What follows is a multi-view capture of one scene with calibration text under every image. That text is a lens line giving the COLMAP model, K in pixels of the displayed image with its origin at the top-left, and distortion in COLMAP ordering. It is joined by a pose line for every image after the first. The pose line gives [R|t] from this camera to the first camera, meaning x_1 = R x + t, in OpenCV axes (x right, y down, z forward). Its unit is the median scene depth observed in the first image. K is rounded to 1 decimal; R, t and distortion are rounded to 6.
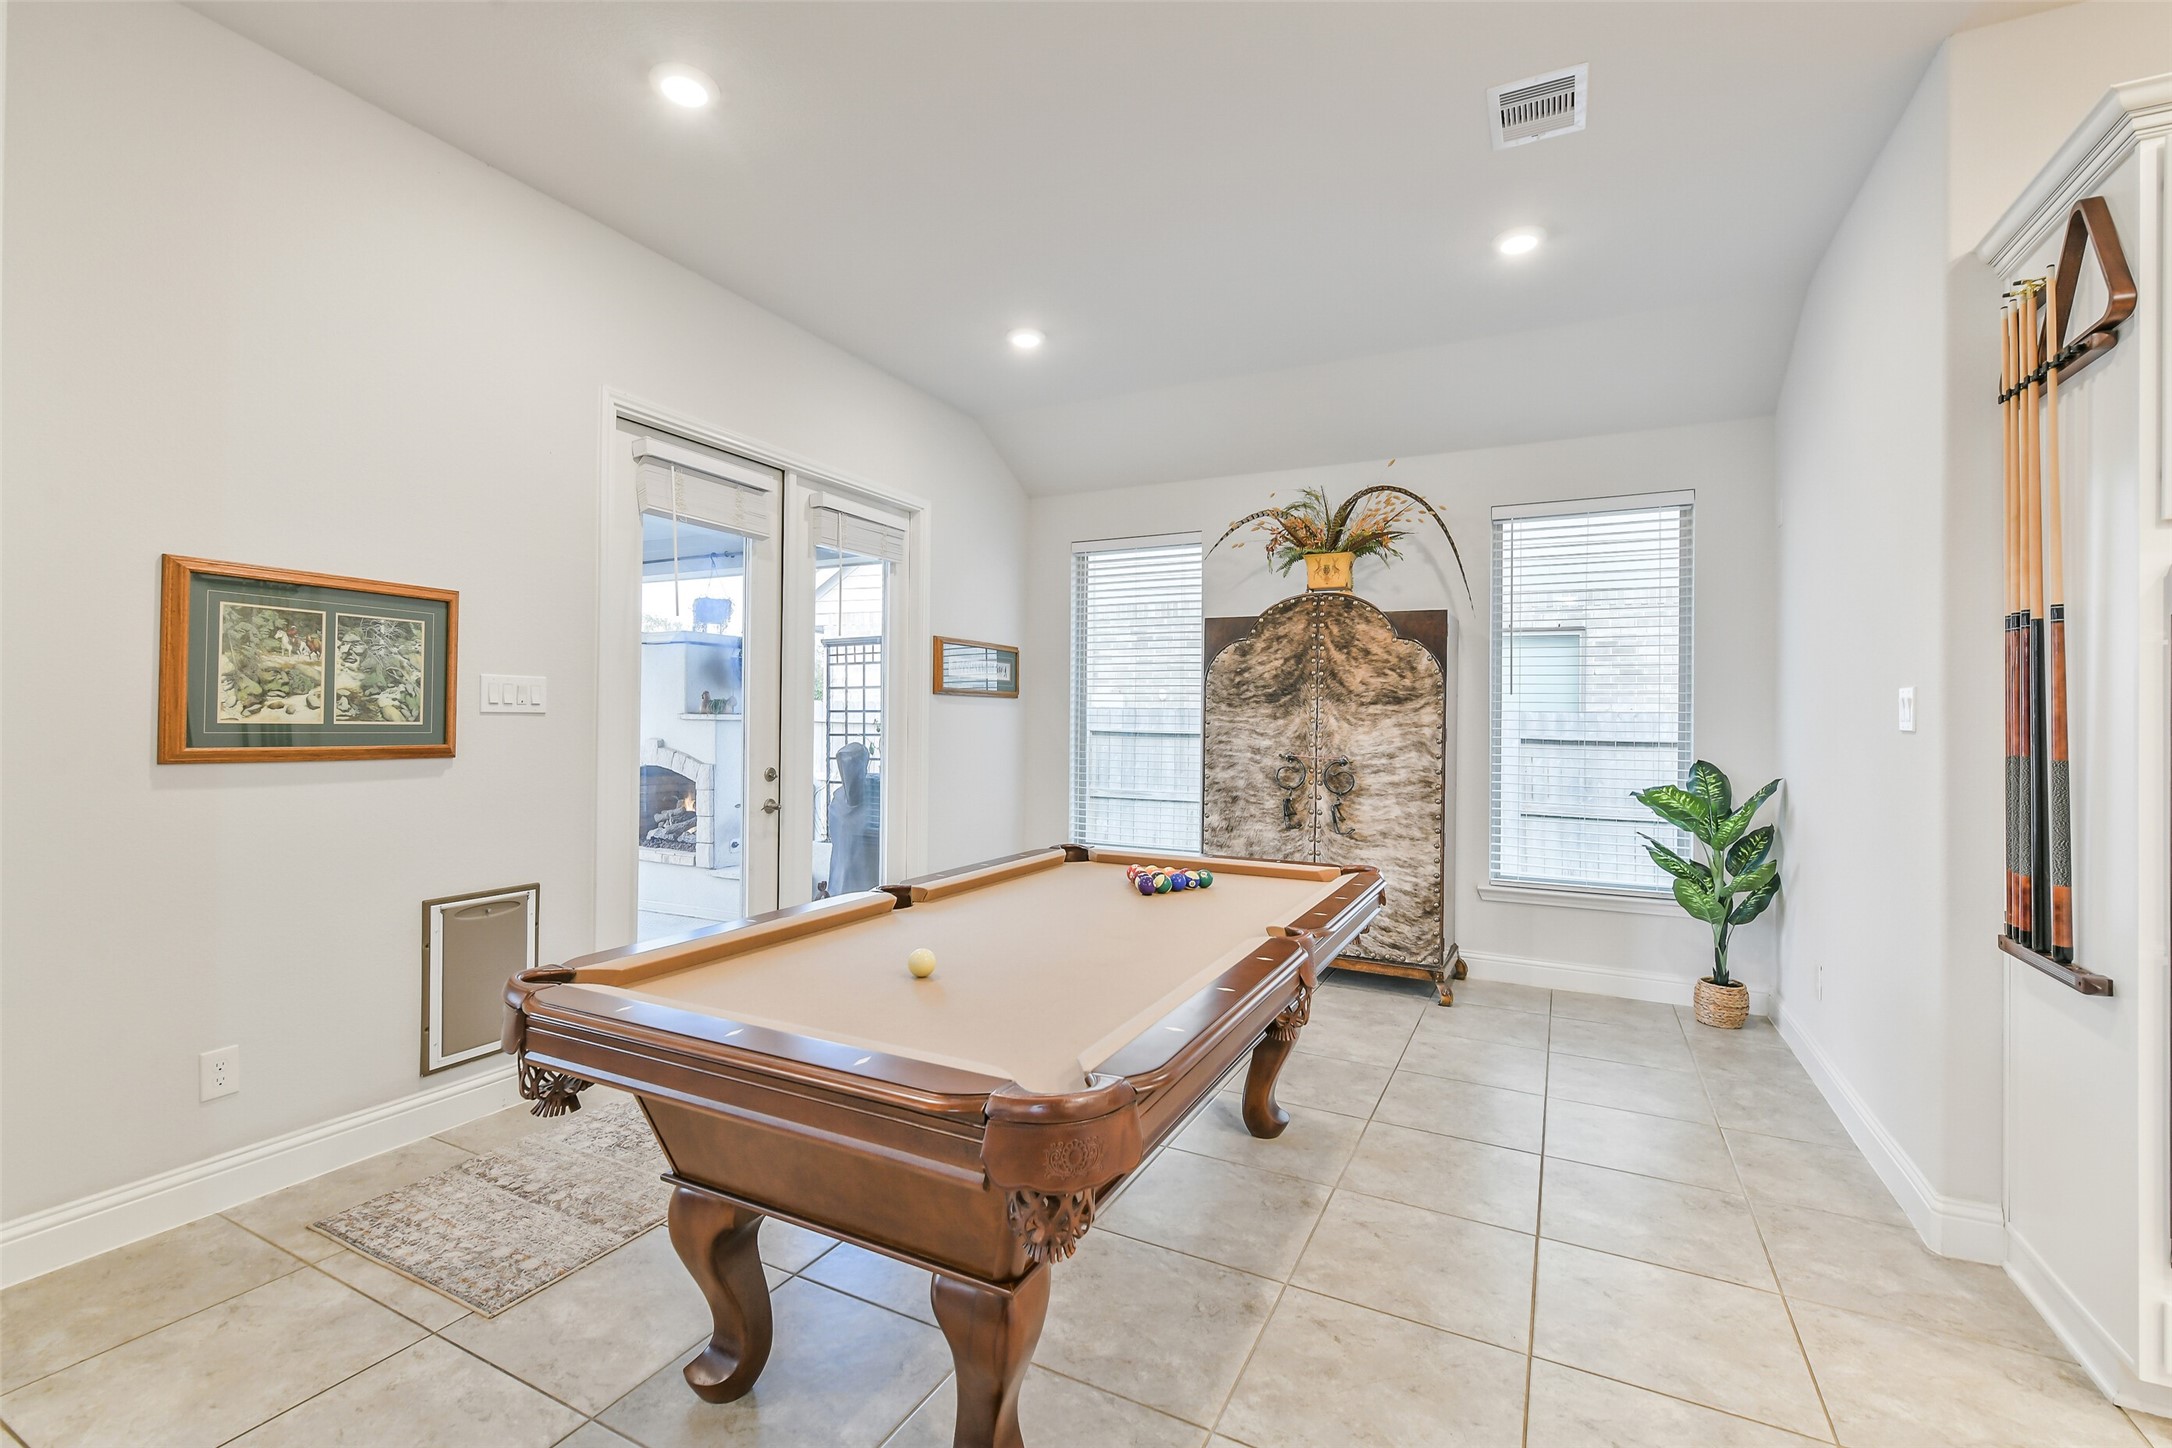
lens RADIAL K [[939.4, 0, 1092.3], [0, 939.4, 717.5], [0, 0, 1]] dist [0.000496, -0.001057]
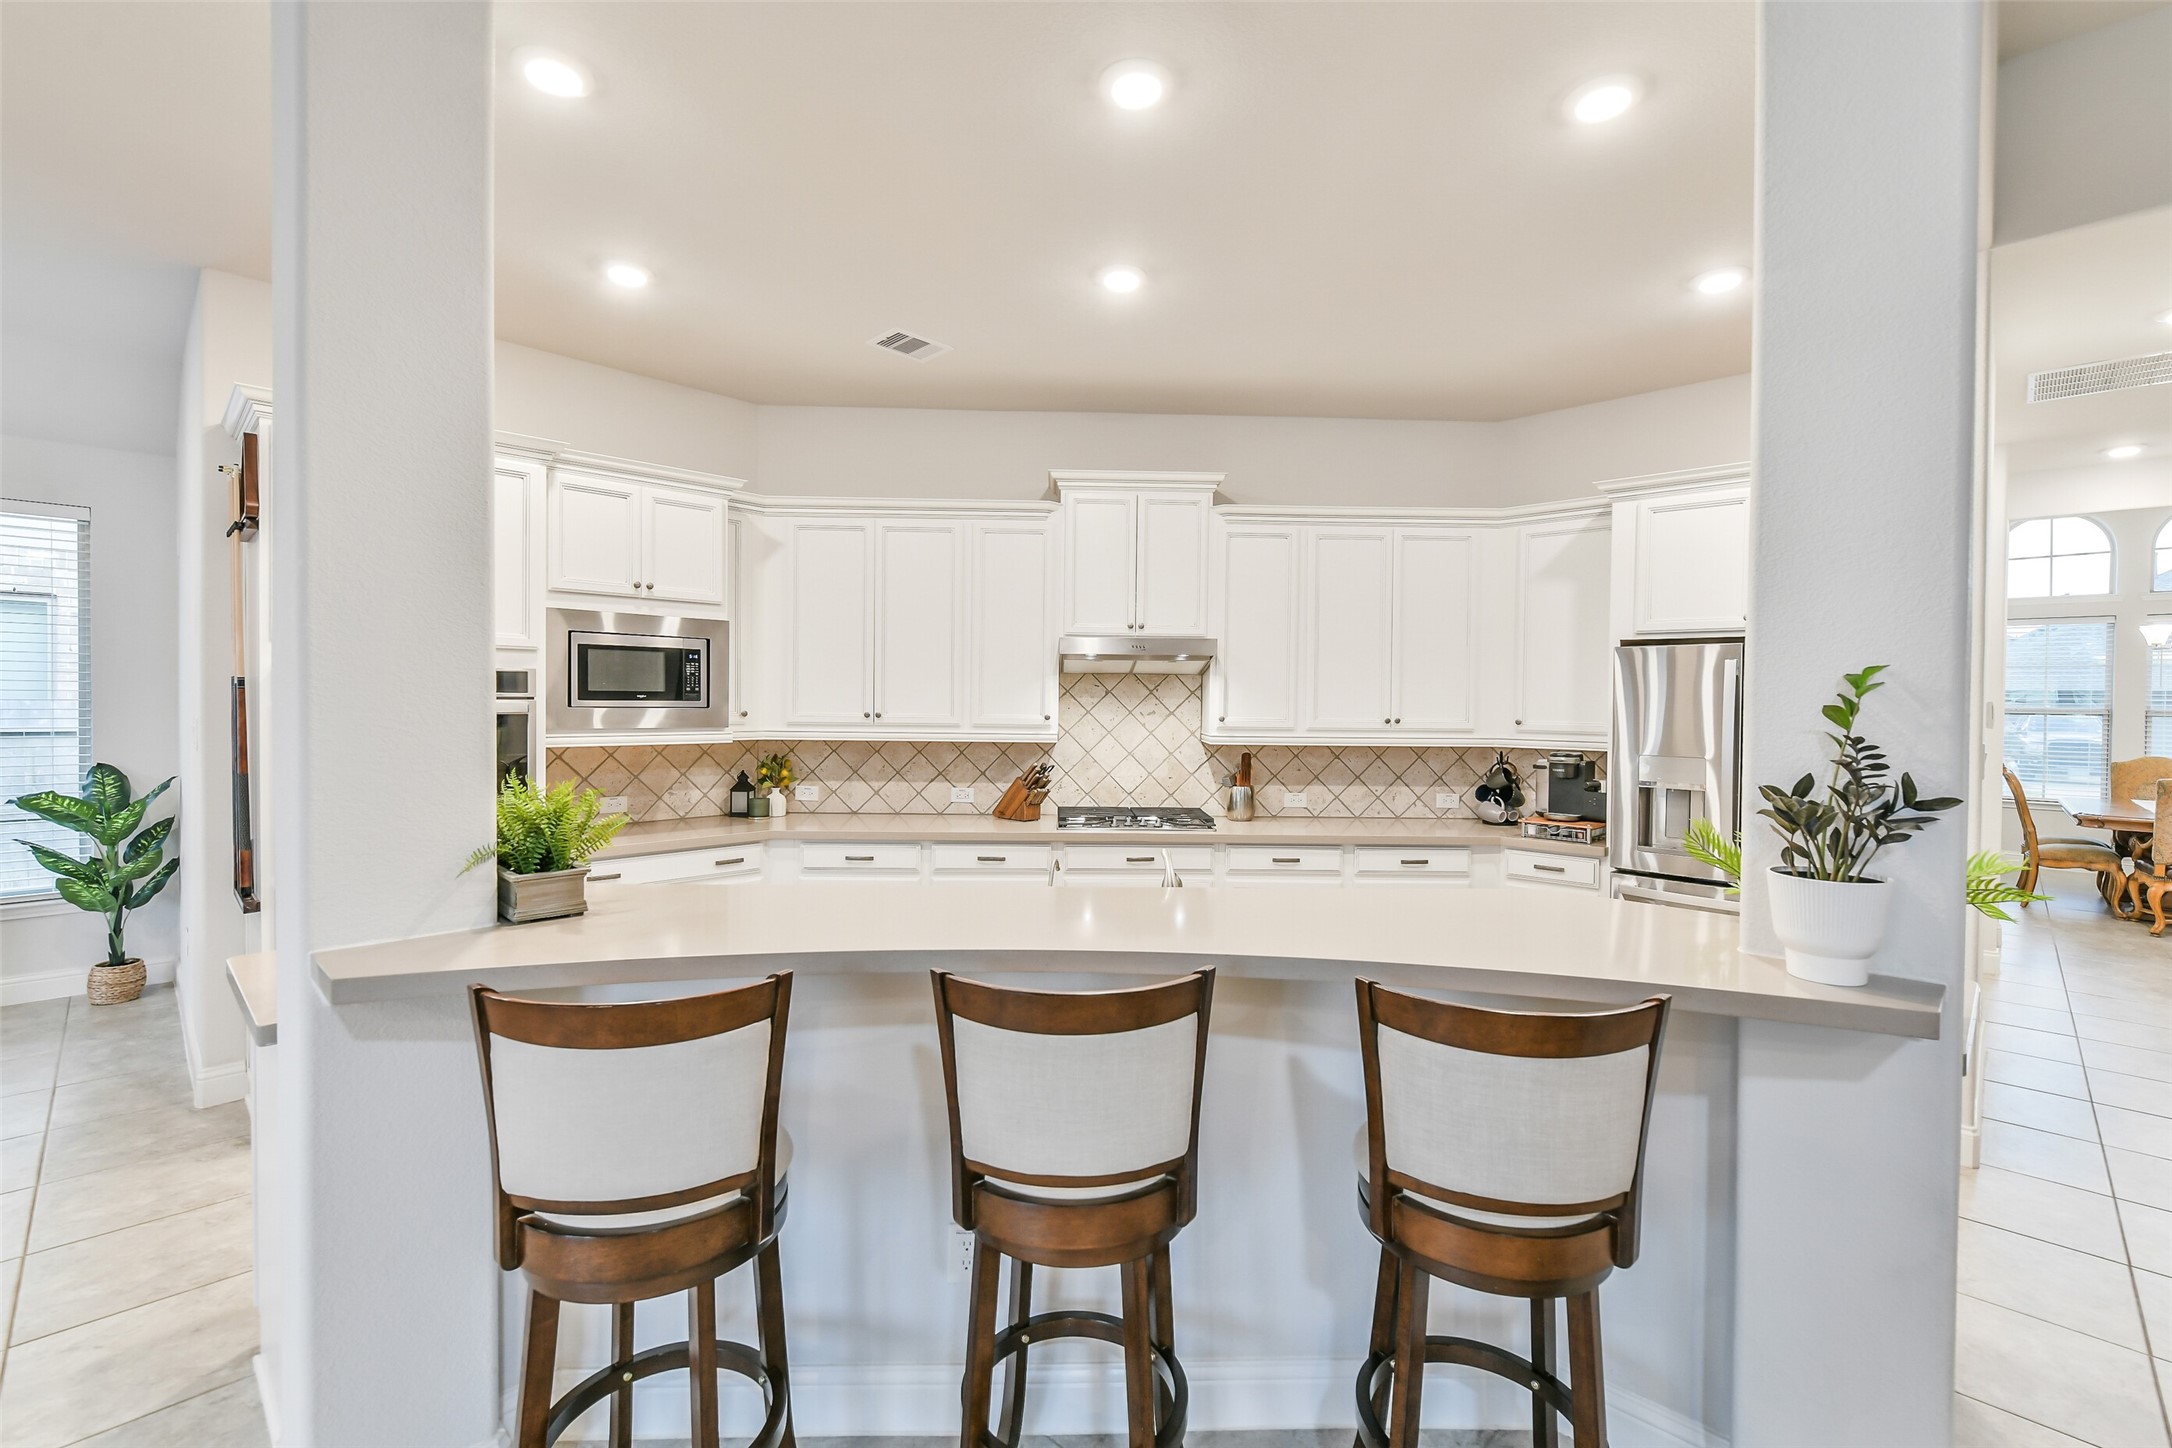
lens RADIAL K [[939.4, 0, 1079.7], [0, 939.4, 708.5], [0, 0, 1]] dist [0.000496, -0.001057]
pose [[0.300476, -0.017971, 0.953620, -0.041876], [-0.011827, 0.999675, 0.022565, -0.057962], [-0.953716, -0.018059, 0.300166, -0.416077]]
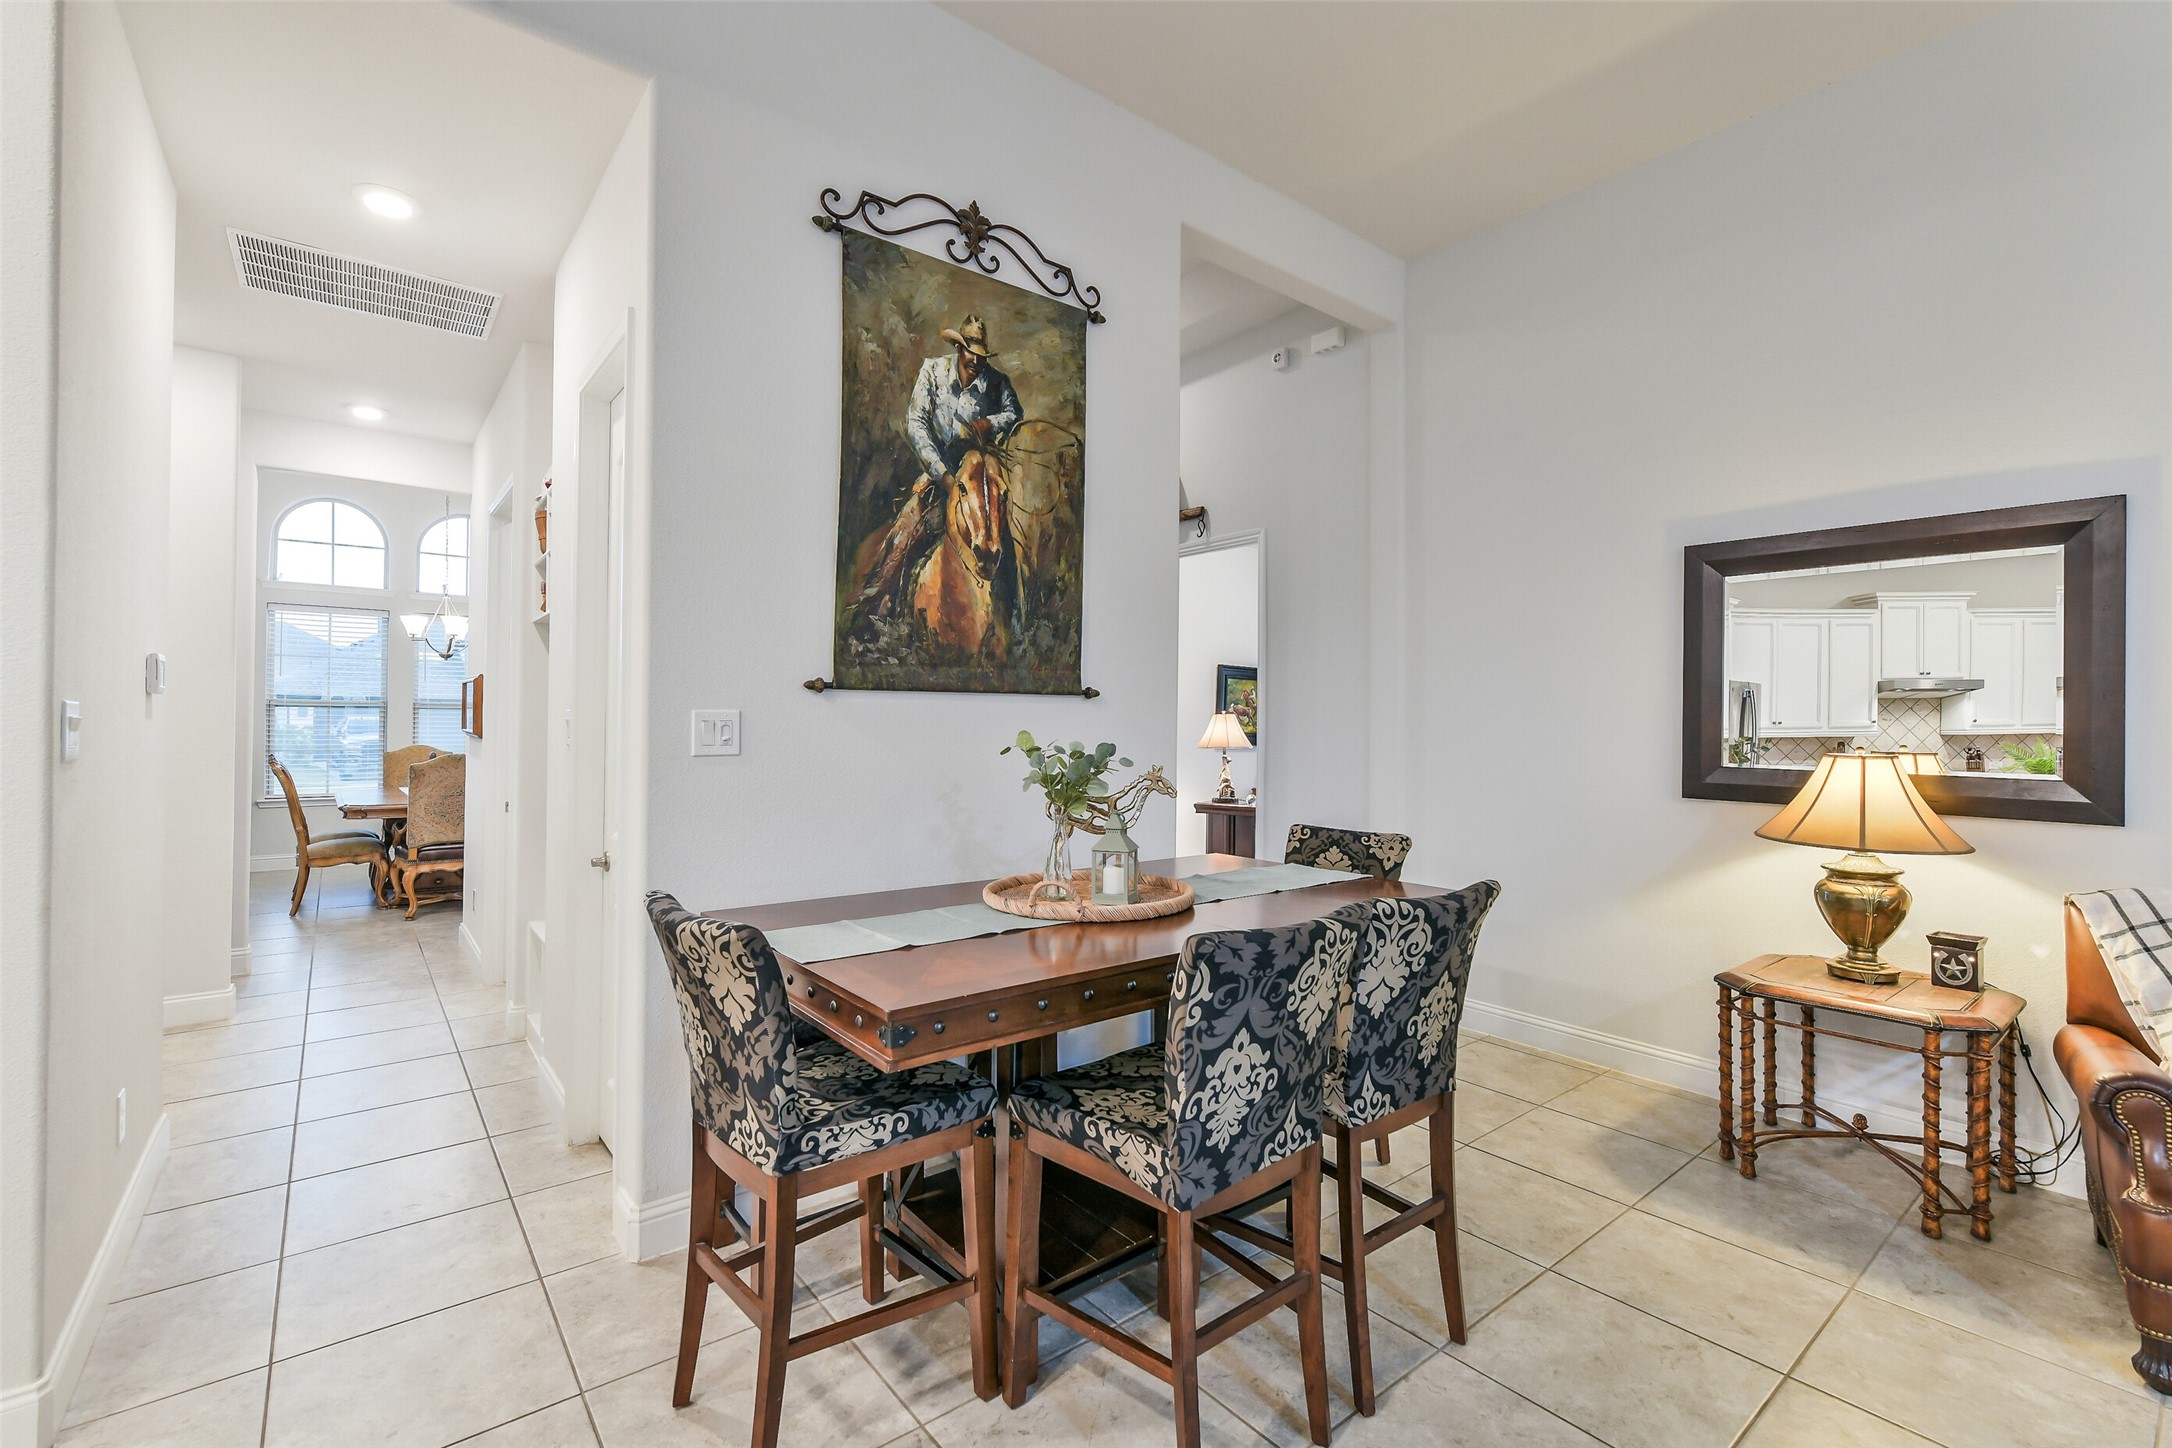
lens RADIAL K [[939.4, 0, 1086.2], [0, 939.4, 719.9], [0, 0, 1]] dist [0.000496, -0.001057]
pose [[-0.909399, -0.017002, 0.415576, 0.281484], [-0.020727, 0.999775, -0.004454, -0.019298], [-0.415407, -0.012664, -0.909547, -0.683943]]
